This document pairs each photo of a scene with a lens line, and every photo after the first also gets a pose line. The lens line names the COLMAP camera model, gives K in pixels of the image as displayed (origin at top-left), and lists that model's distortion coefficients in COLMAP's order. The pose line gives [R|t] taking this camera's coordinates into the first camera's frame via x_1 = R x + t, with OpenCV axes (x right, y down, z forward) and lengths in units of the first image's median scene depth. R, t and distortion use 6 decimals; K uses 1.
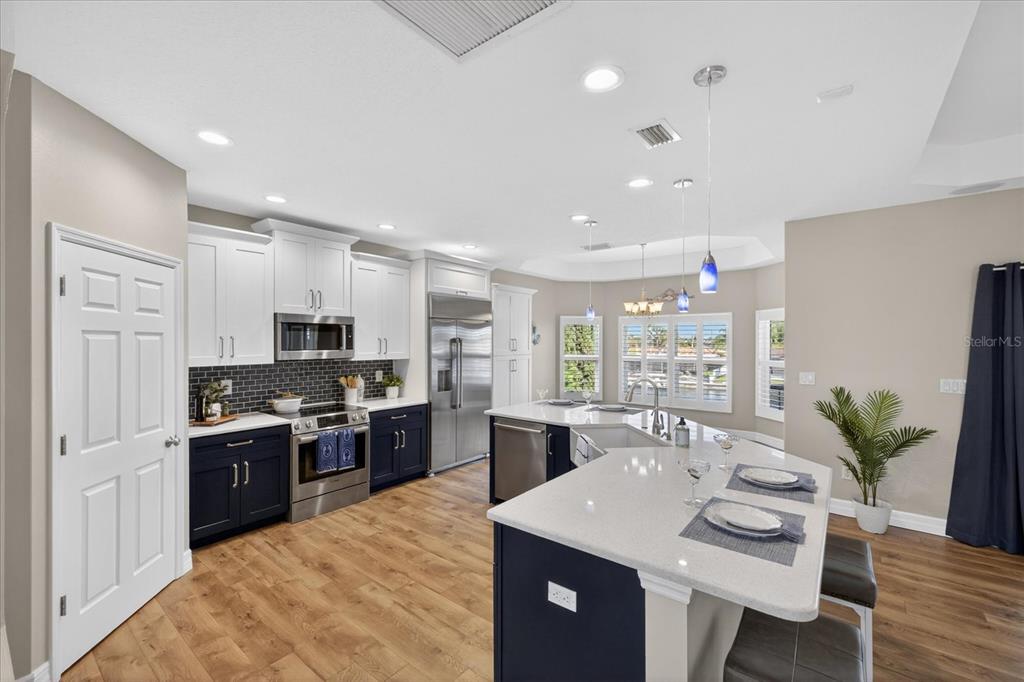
lens RADIAL K [[422.5, 0, 511.7], [0, 422.5, 343.7], [0, 0, 1]] dist [0.004425, -0.001019]
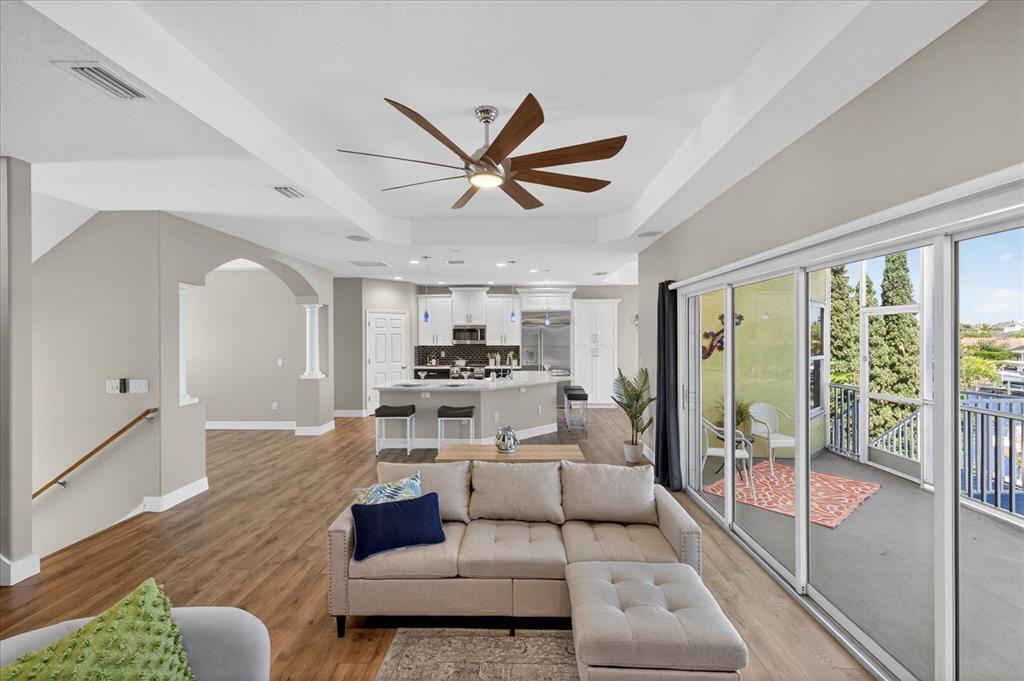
lens RADIAL K [[422.5, 0, 517.4], [0, 422.5, 338.0], [0, 0, 1]] dist [0.004425, -0.001019]
pose [[0.614784, 0.003287, -0.788689, 1.663233], [-0.002335, 0.999995, 0.002347, -0.003274], [0.788692, 0.000398, 0.614788, -0.227241]]
